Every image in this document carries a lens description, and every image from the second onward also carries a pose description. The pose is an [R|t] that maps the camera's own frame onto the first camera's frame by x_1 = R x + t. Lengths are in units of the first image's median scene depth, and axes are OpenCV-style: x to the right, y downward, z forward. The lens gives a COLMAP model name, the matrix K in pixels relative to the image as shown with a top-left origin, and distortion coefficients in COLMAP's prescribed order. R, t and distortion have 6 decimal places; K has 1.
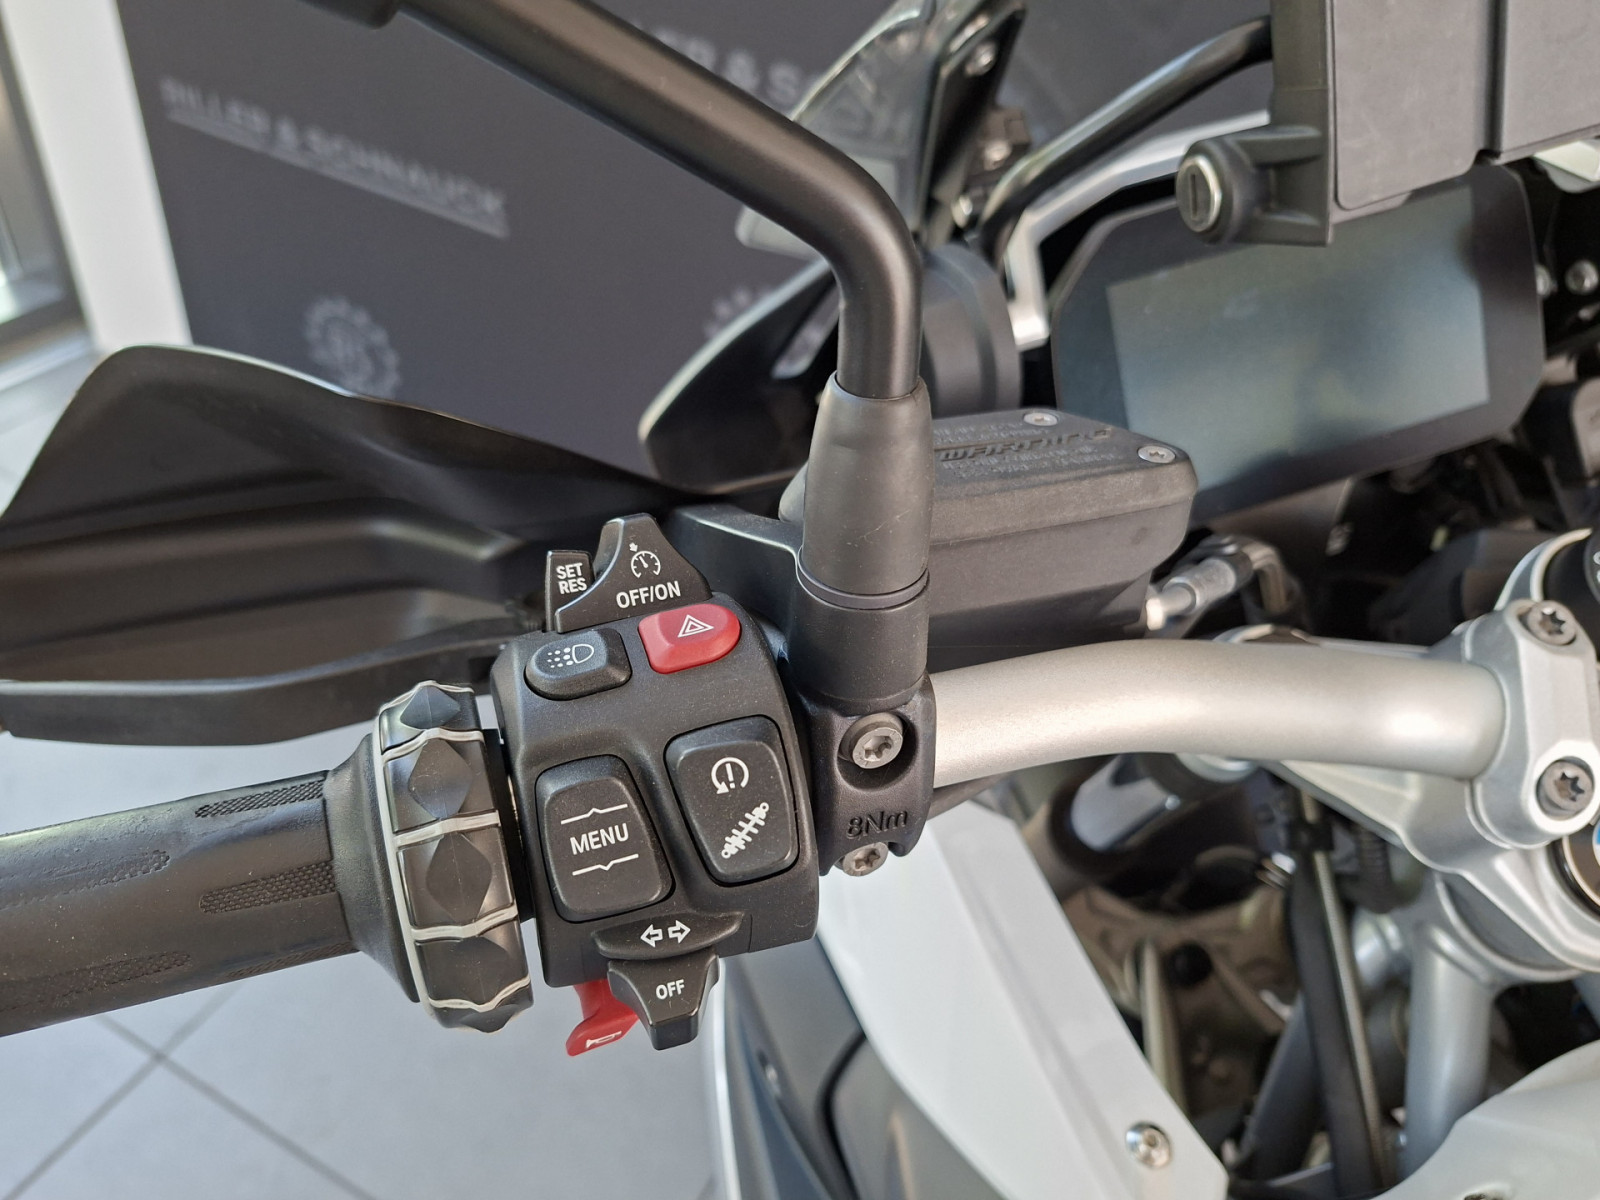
lens RADIAL K [[1130.5, 0, 791.2], [0, 1130.5, 598.5], [0, 0, 1]] dist [0.098347, -0.126225]
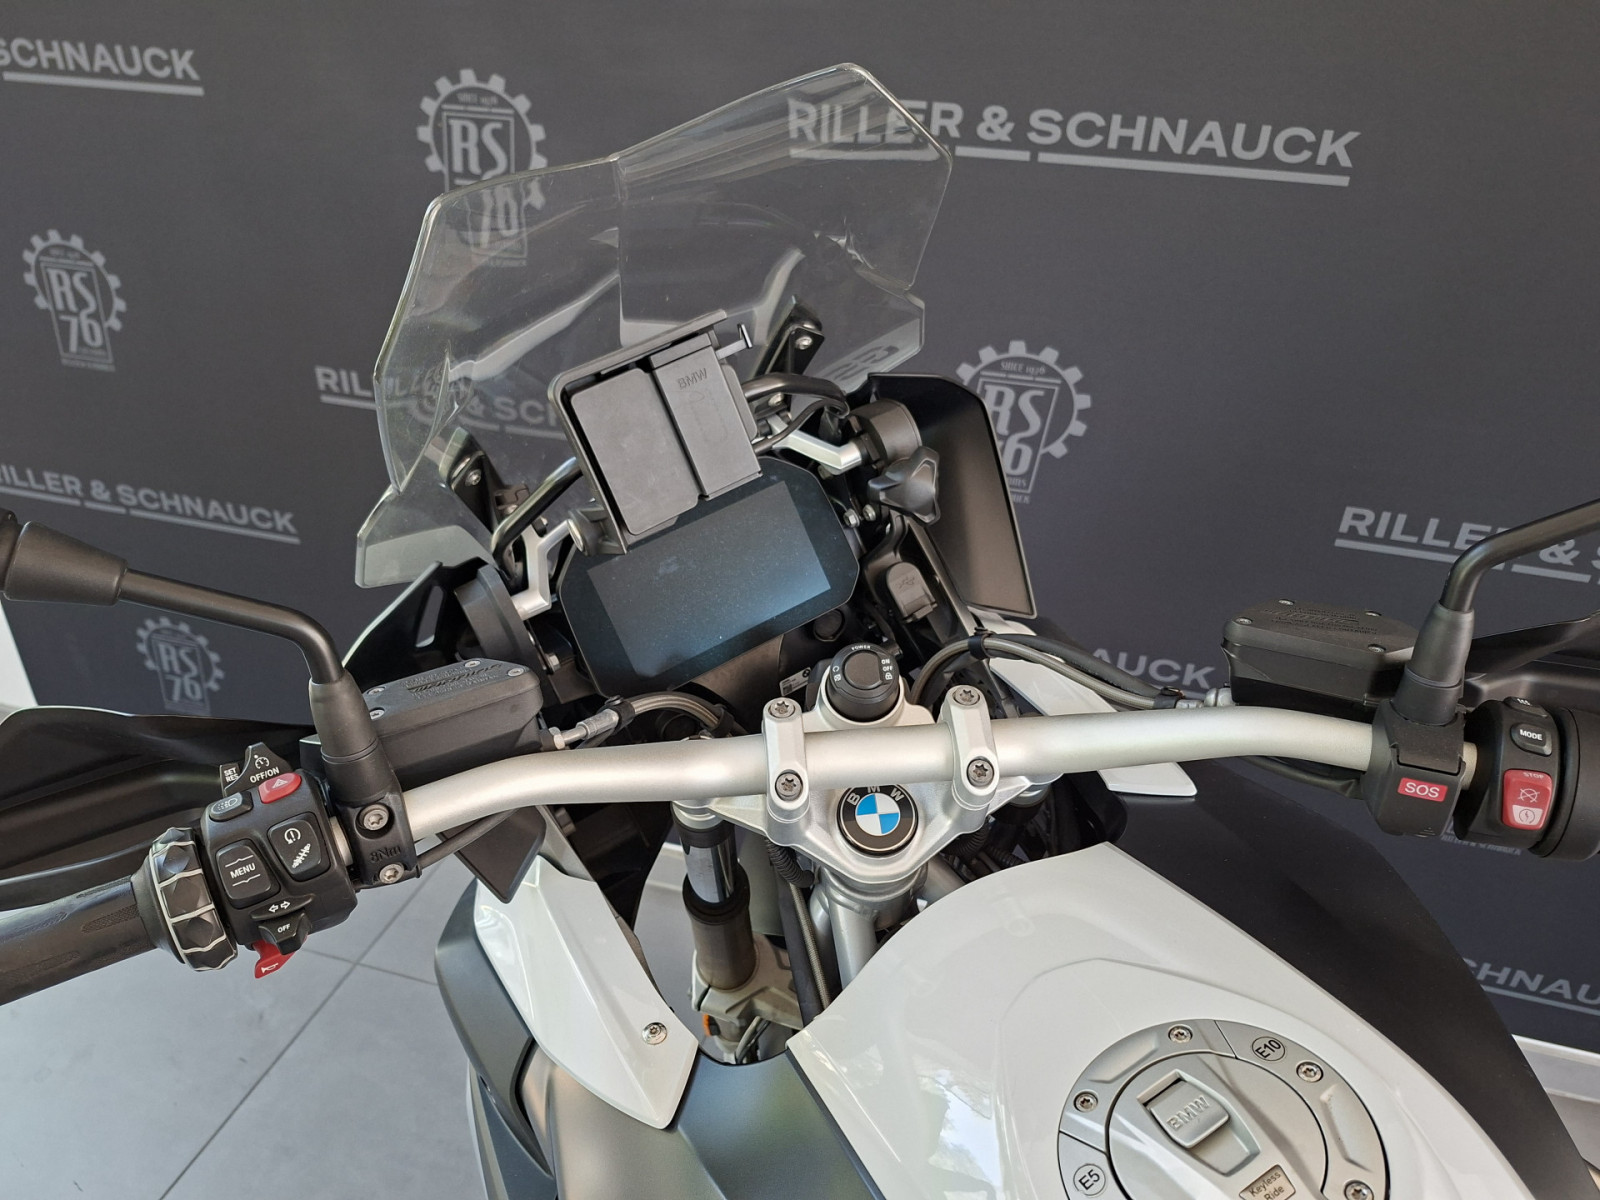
lens RADIAL K [[1106.7, 0, 800.0], [0, 1106.7, 600.0], [0, 0, 1]] dist [-0.003007, -0.001029]
pose [[0.974583, -0.175840, 0.138812, 0.761835], [0.196859, 0.967945, -0.155980, 0.239917], [-0.106935, 0.179342, 0.977958, -1.566581]]
